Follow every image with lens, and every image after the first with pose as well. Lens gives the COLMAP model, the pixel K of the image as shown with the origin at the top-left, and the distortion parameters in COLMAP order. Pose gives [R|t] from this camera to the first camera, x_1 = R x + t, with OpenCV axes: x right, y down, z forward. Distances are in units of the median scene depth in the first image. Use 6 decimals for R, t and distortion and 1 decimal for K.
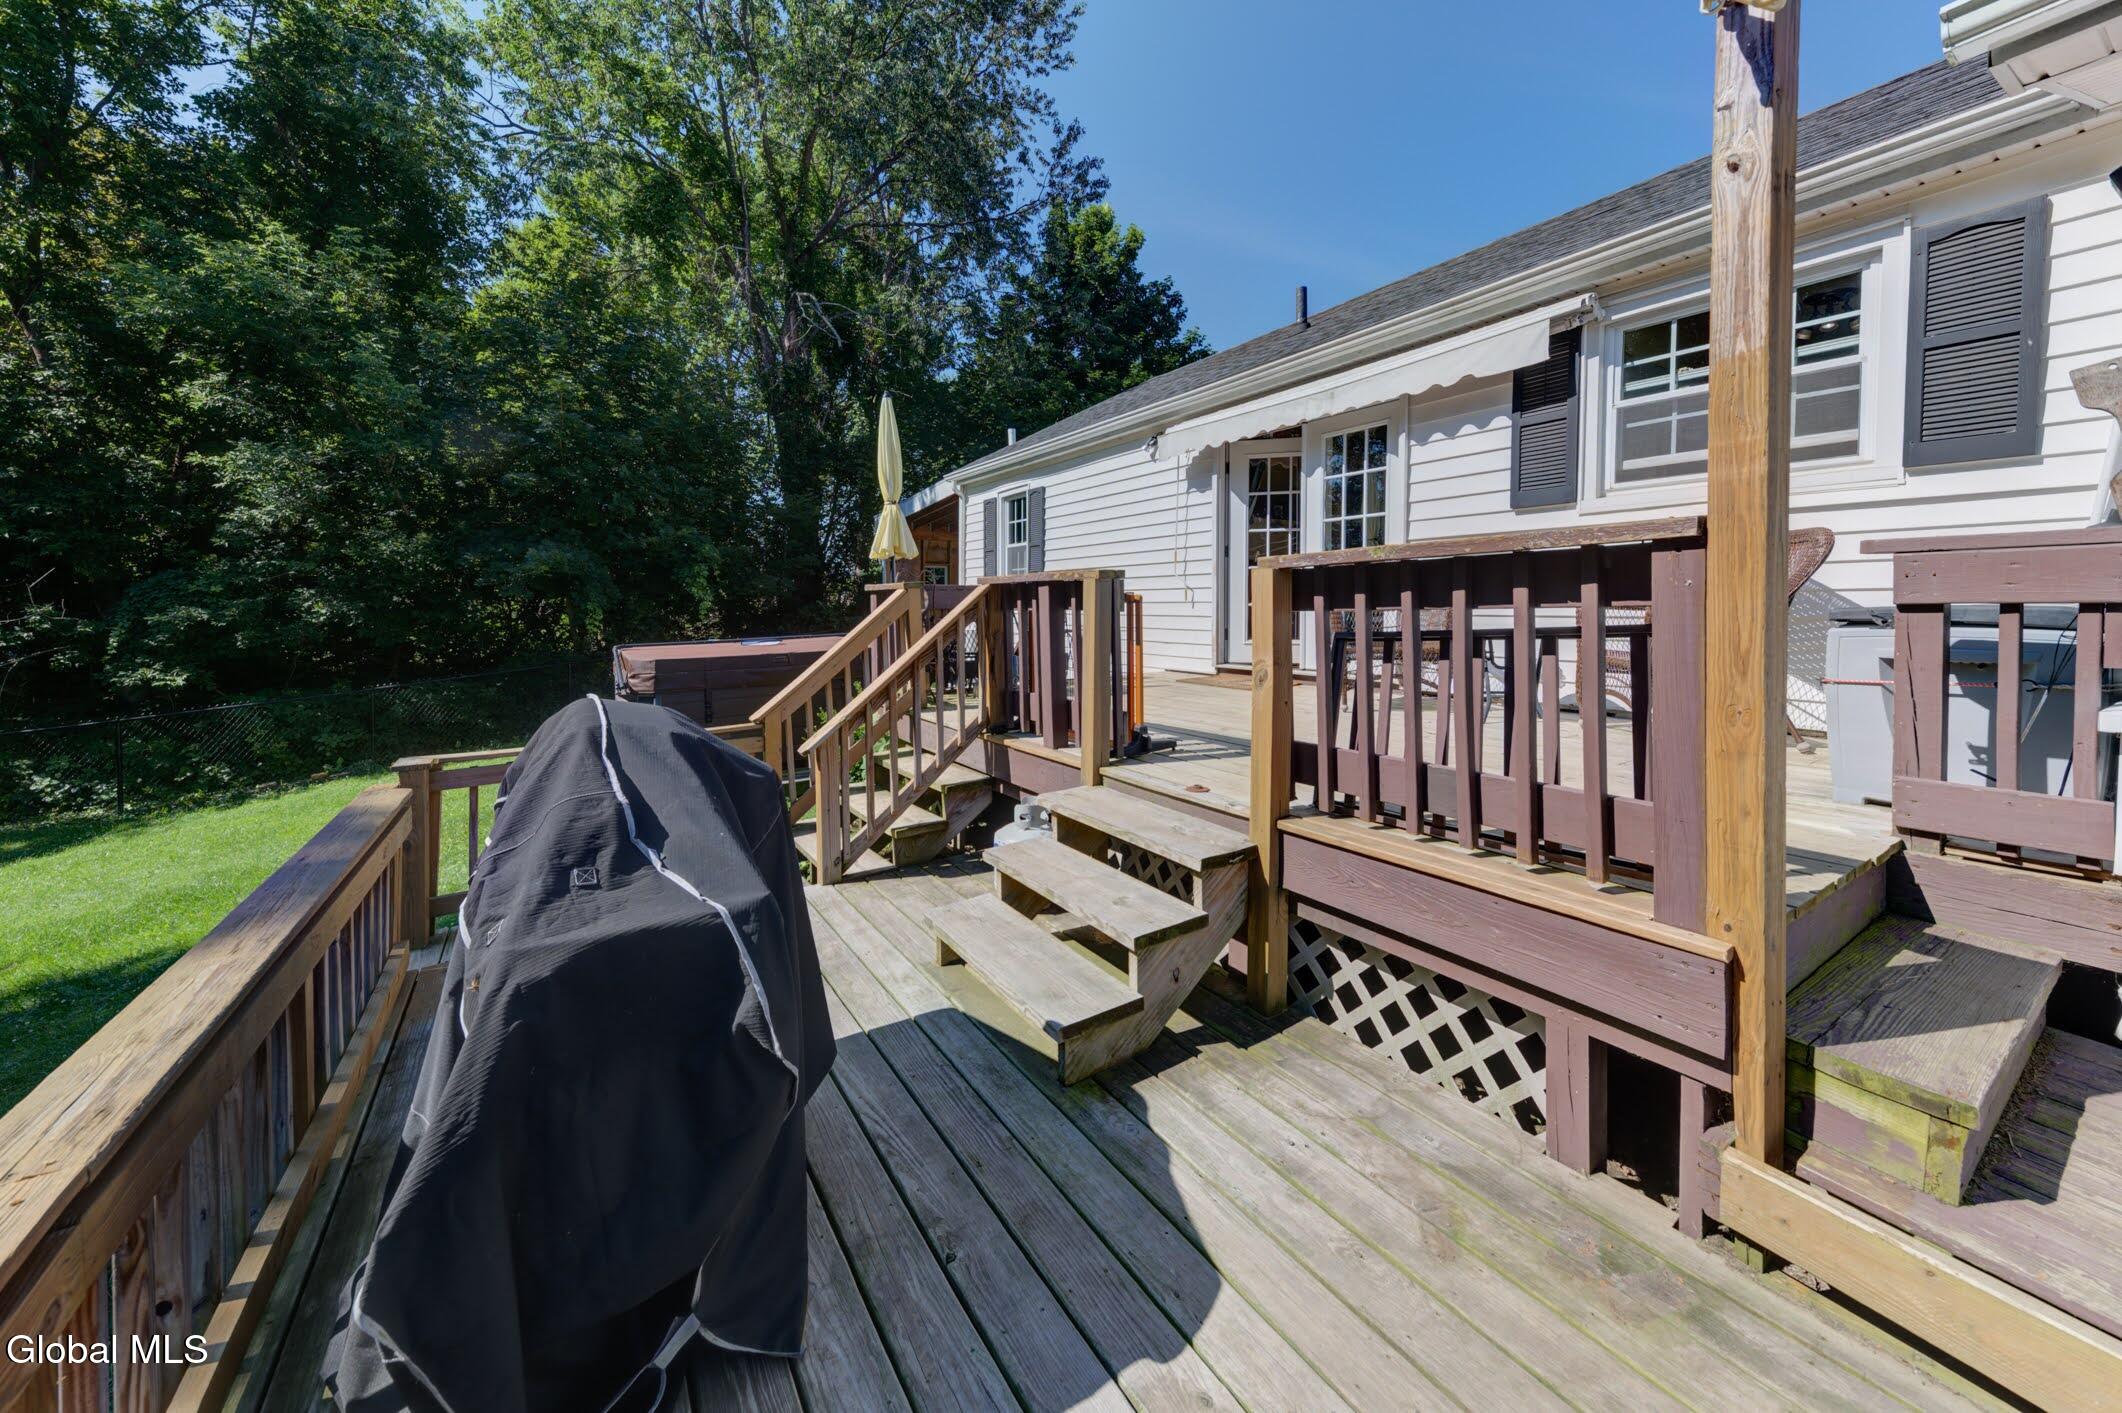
lens RADIAL K [[775.3, 0, 1058.4], [0, 775.3, 622.0], [0, 0, 1]] dist [-0.000128, -0.000026]
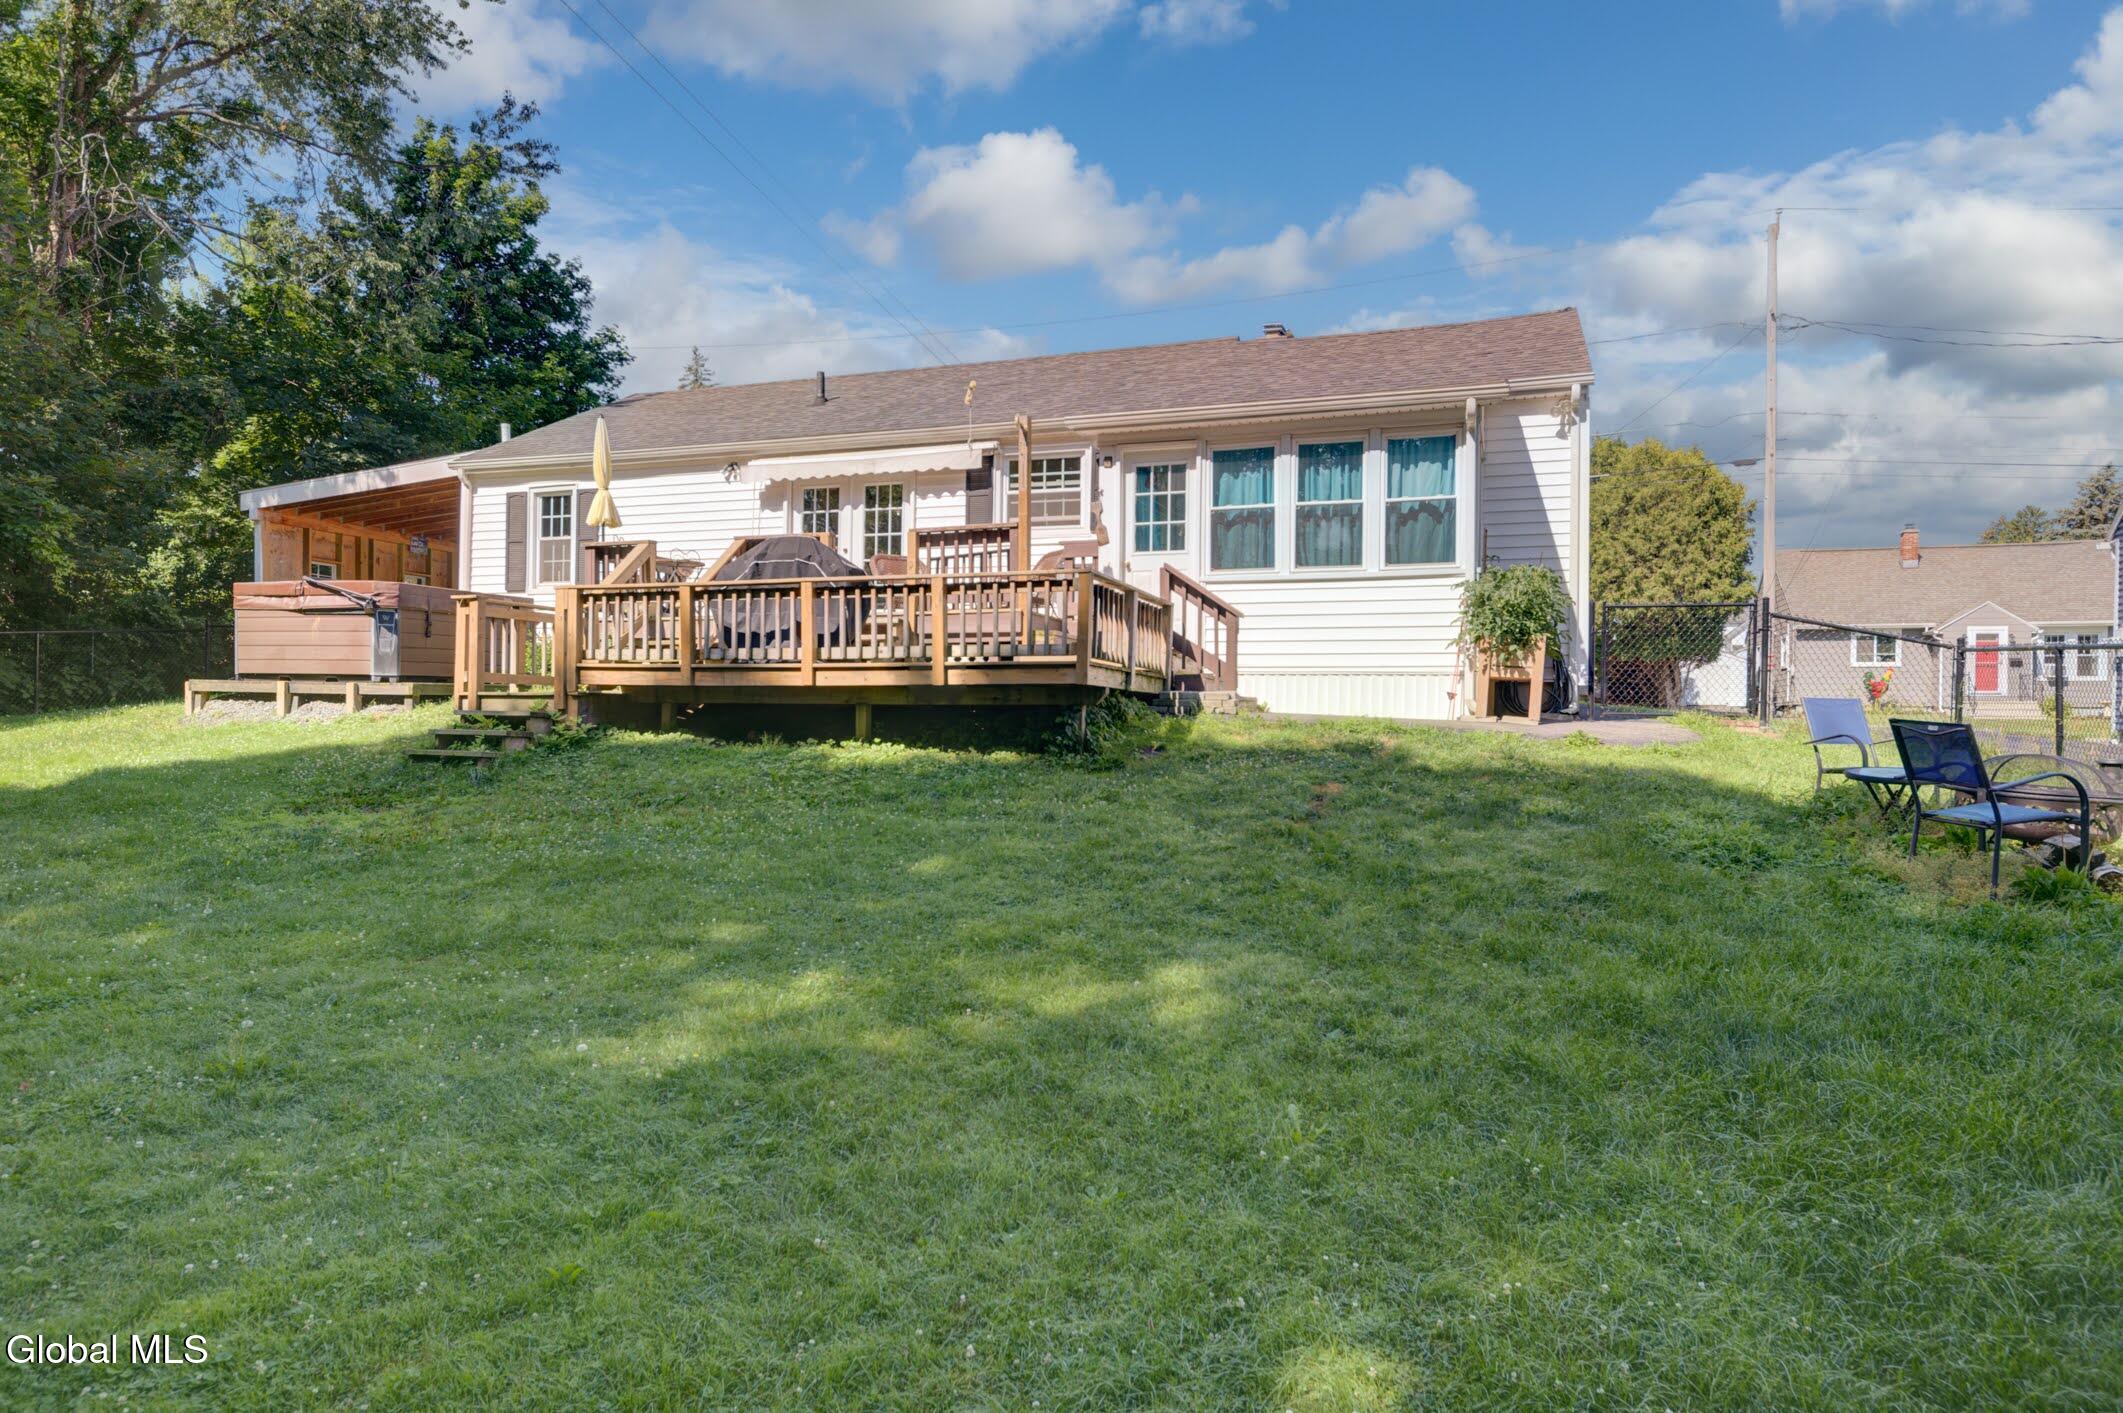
lens RADIAL K [[1254.0, 0, 1060.8], [0, 1254.0, 689.5], [0, 0, 1]] dist [-0.003162, 0.002243]
pose [[0.785871, 0.040978, 0.617032, -0.812071], [-0.008258, 0.998408, -0.055789, 0.289128], [-0.618336, 0.038747, 0.784958, -1.137801]]
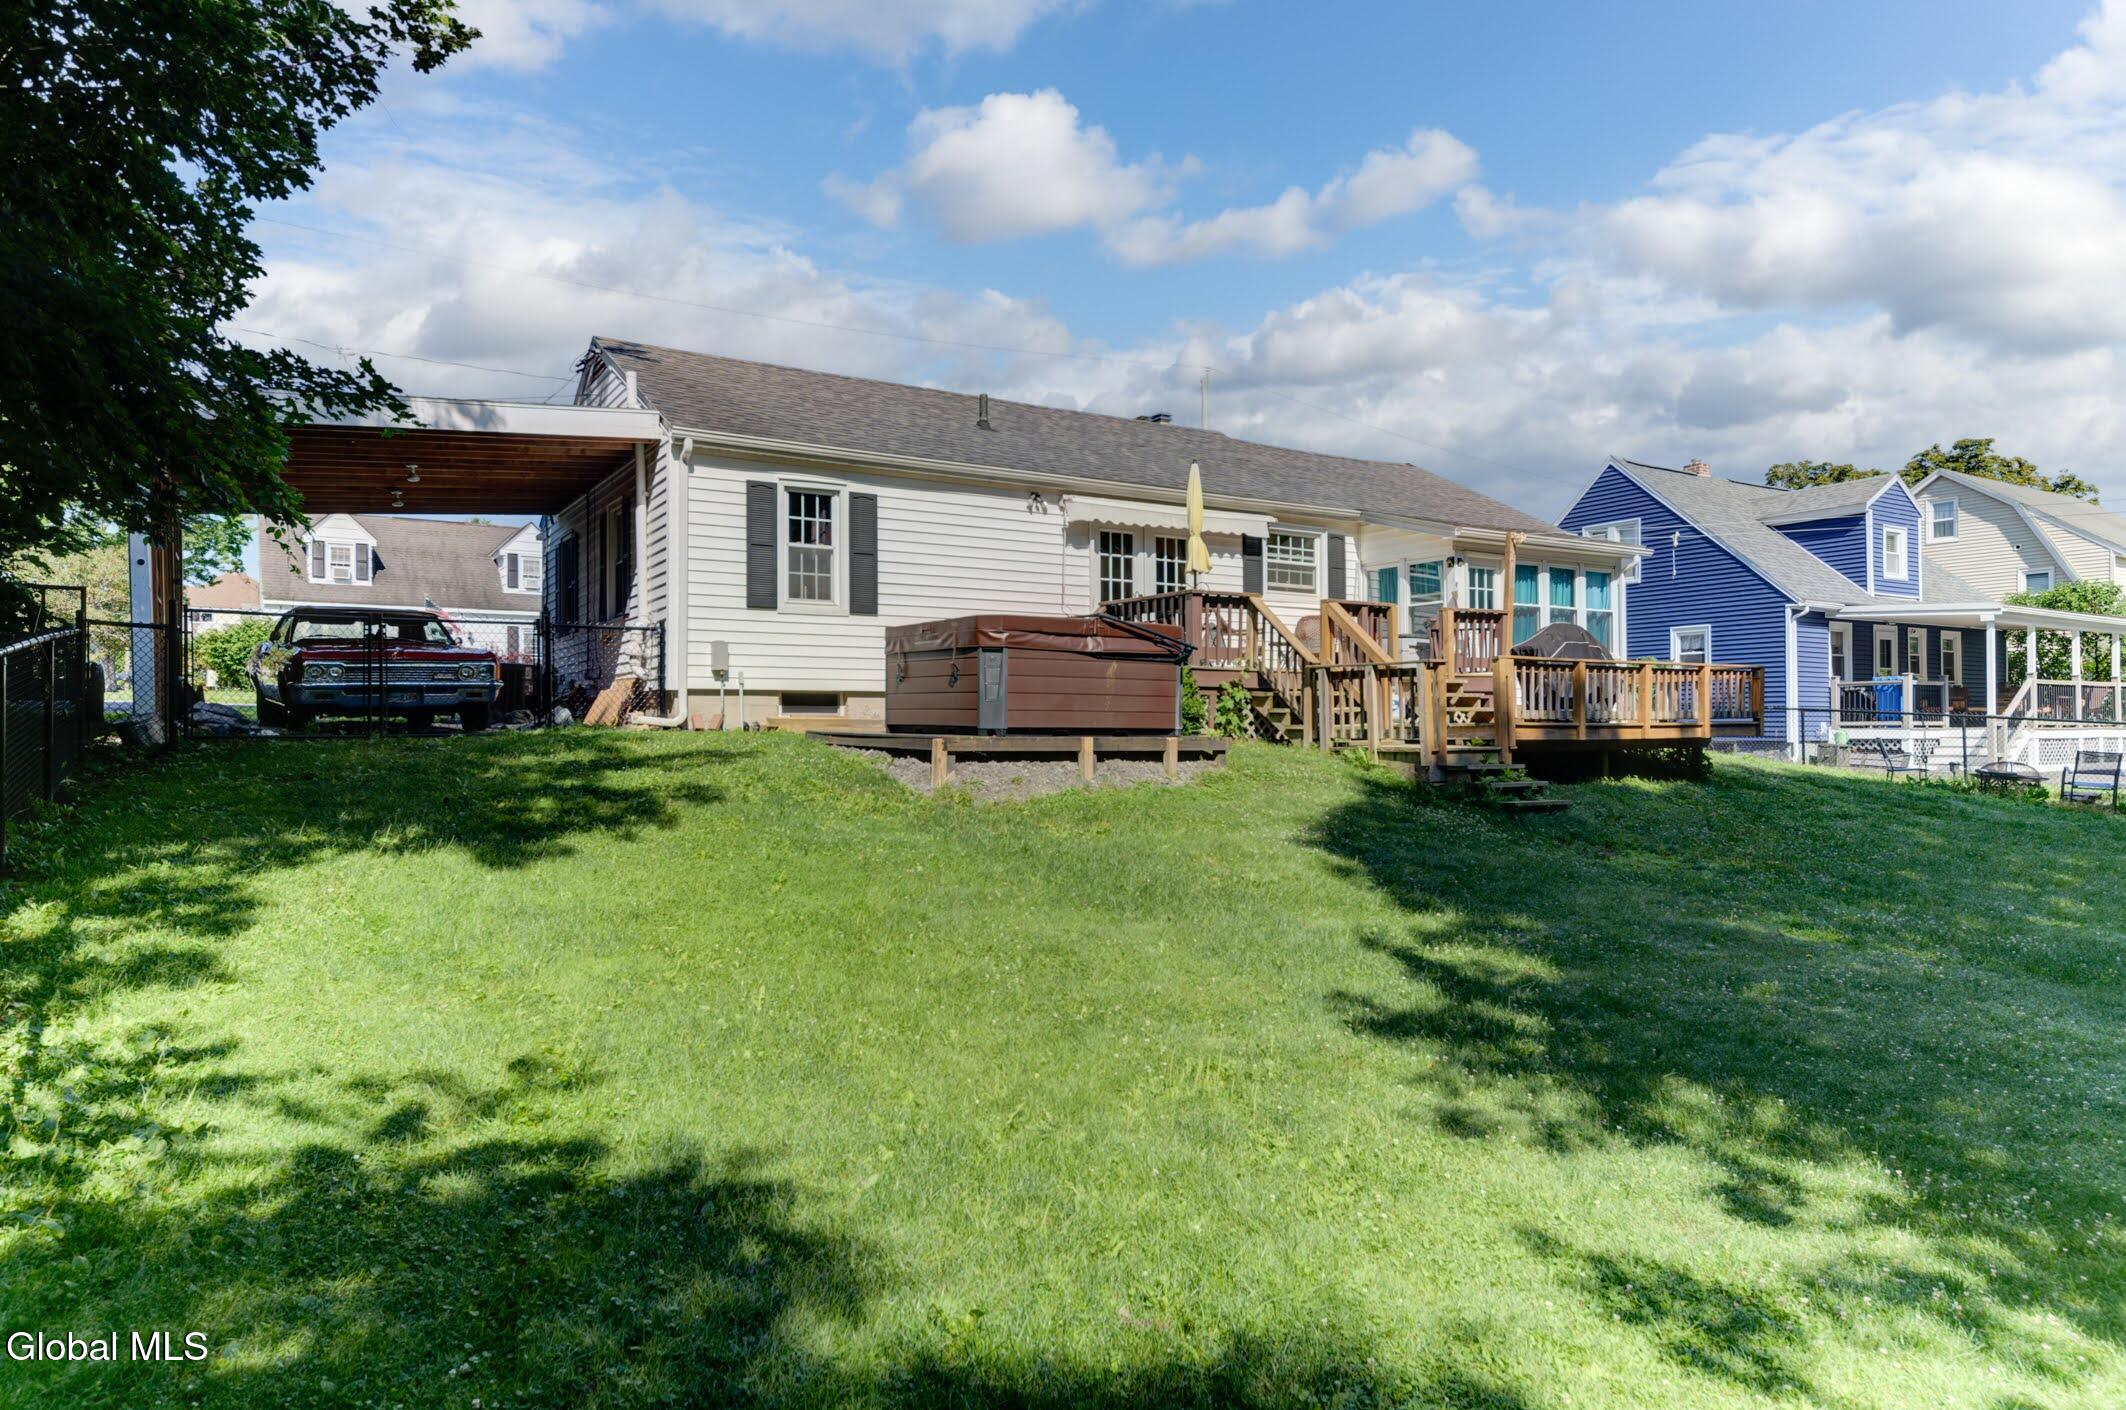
lens RADIAL K [[1310.6, 0, 1063.9], [0, 1310.6, 708.9], [0, 0, 1]] dist [-0.026788, 0.000483]
pose [[-0.002220, 0.030698, 0.999526, -2.189280], [0.028597, 0.999122, -0.030623, 0.198209], [-0.999589, 0.028515, -0.003096, 1.036659]]
